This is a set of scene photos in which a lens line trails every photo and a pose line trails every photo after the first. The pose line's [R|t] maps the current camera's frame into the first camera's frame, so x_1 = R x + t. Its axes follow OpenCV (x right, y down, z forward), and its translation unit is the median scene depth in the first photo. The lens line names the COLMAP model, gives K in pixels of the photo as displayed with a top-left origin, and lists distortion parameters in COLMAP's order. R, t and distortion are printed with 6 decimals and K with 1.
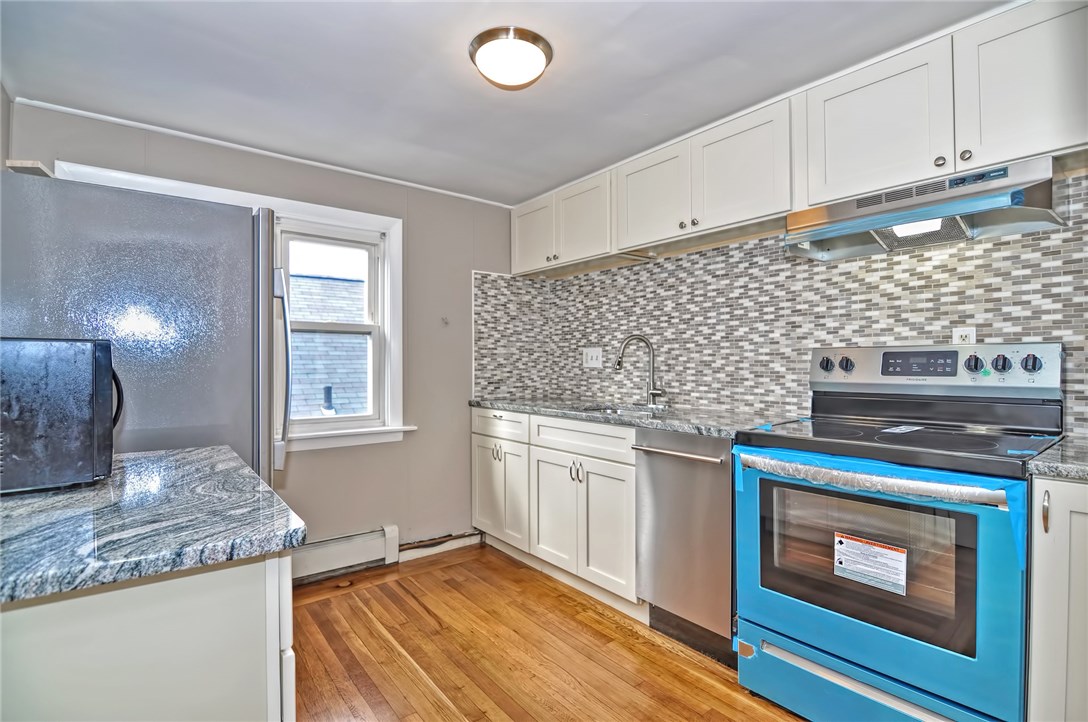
lens RADIAL K [[521.0, 0, 534.1], [0, 521.0, 364.8], [0, 0, 1]] dist [-0.022201, -0.002866]
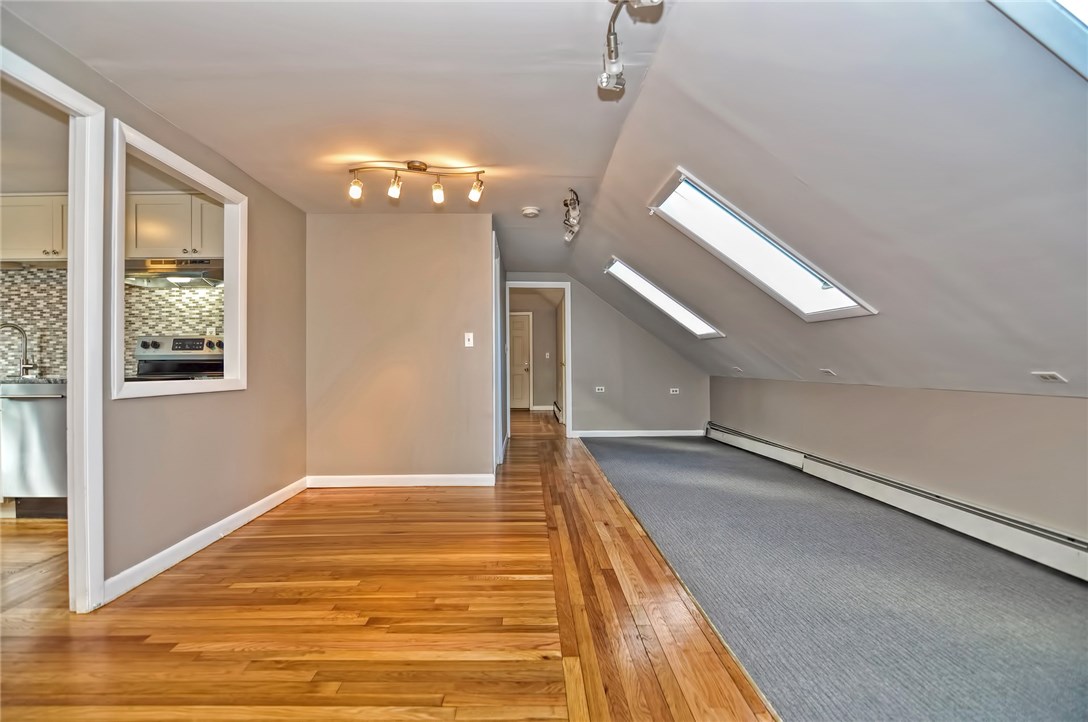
lens RADIAL K [[521.0, 0, 542.9], [0, 521.0, 363.3], [0, 0, 1]] dist [-0.022201, -0.002866]
pose [[0.581712, -0.002339, 0.813391, -0.071848], [0.007098, 0.999972, -0.002201, 0.064315], [-0.813364, 0.007054, 0.581713, -0.987449]]
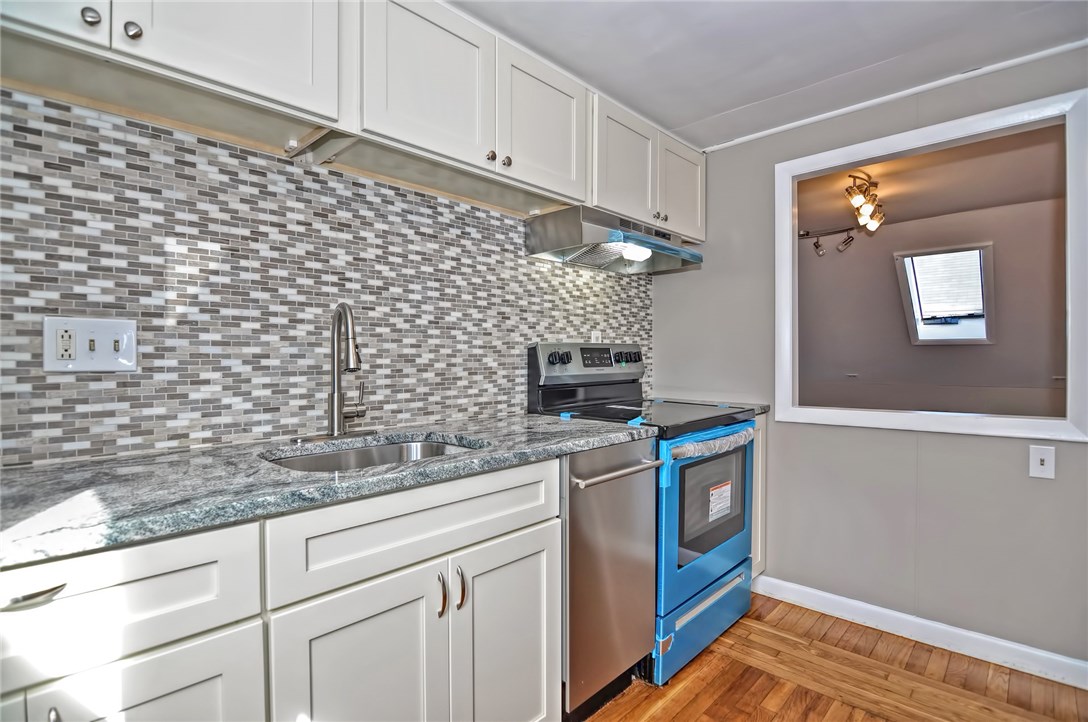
lens RADIAL K [[521.0, 0, 539.5], [0, 521.0, 366.0], [0, 0, 1]] dist [-0.022201, -0.002866]
pose [[-0.152142, -0.014458, 0.988253, -0.384742], [0.009167, 0.999829, 0.016038, -0.002207], [-0.988316, 0.011499, -0.151984, 0.993394]]
